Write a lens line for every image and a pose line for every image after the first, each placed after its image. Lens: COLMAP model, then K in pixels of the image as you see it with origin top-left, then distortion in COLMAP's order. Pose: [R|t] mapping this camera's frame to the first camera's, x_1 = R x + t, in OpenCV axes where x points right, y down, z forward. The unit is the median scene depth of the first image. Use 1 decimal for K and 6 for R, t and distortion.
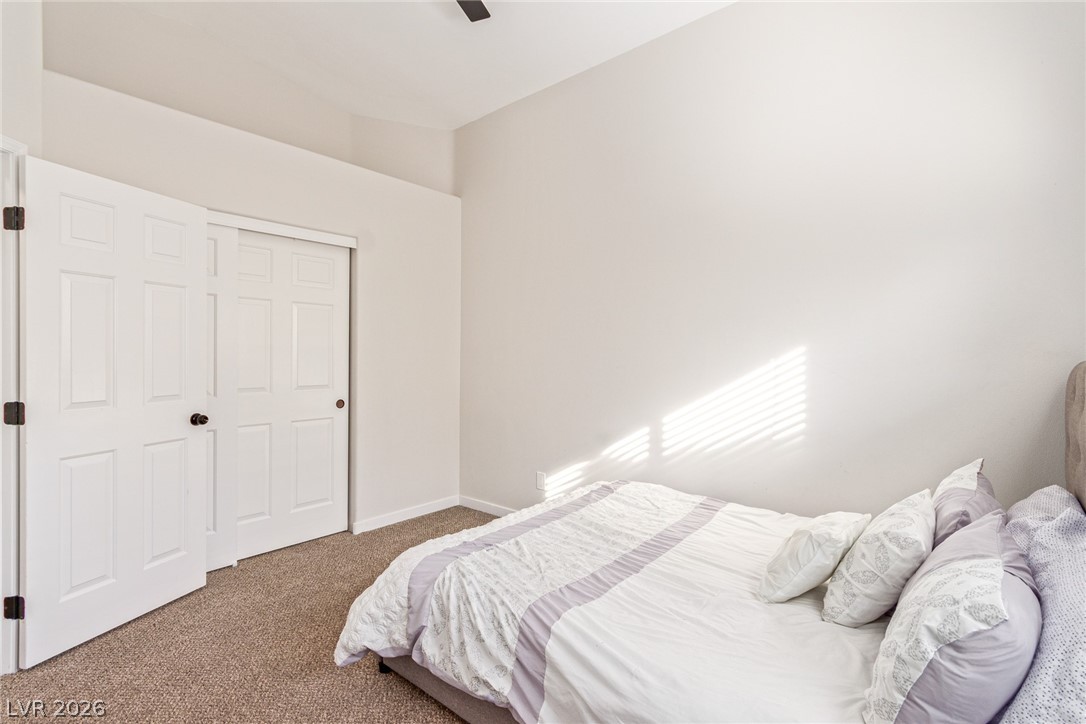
lens RADIAL K [[506.5, 0, 543.3], [0, 506.5, 358.3], [0, 0, 1]] dist [0.000986, 0.000542]
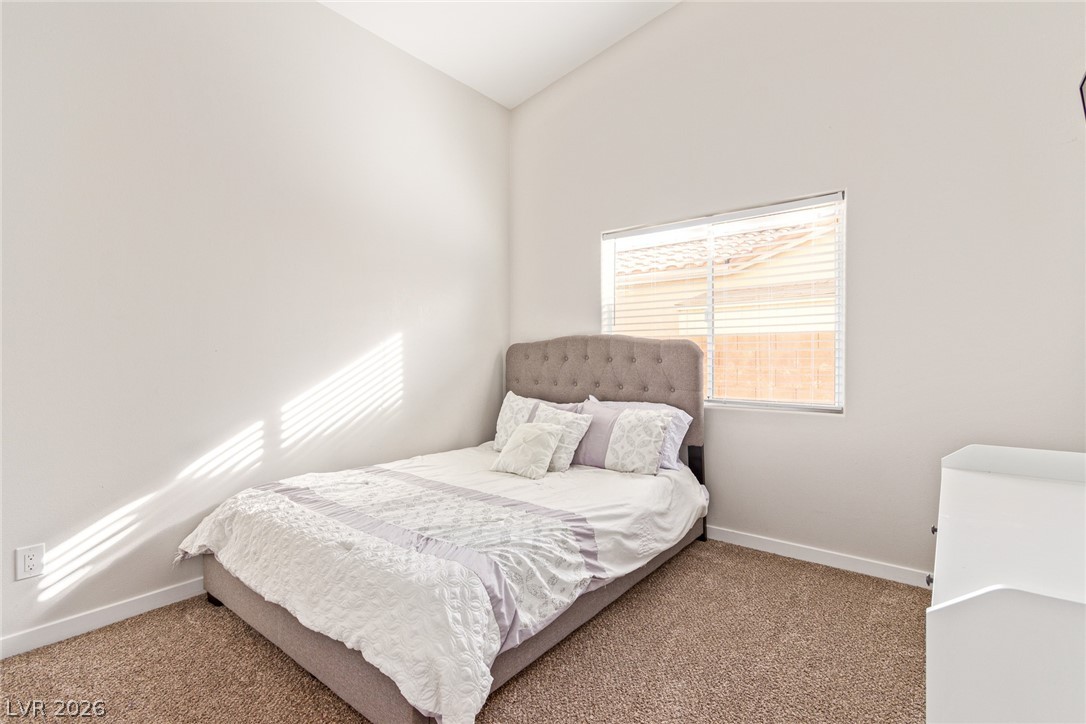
lens RADIAL K [[506.5, 0, 543.3], [0, 506.5, 358.3], [0, 0, 1]] dist [0.000986, 0.000542]
pose [[-0.026106, -0.006062, 0.999641, -0.834801], [0.019727, 0.999784, 0.006578, 0.042832], [-0.999465, 0.019892, -0.025981, 0.678243]]
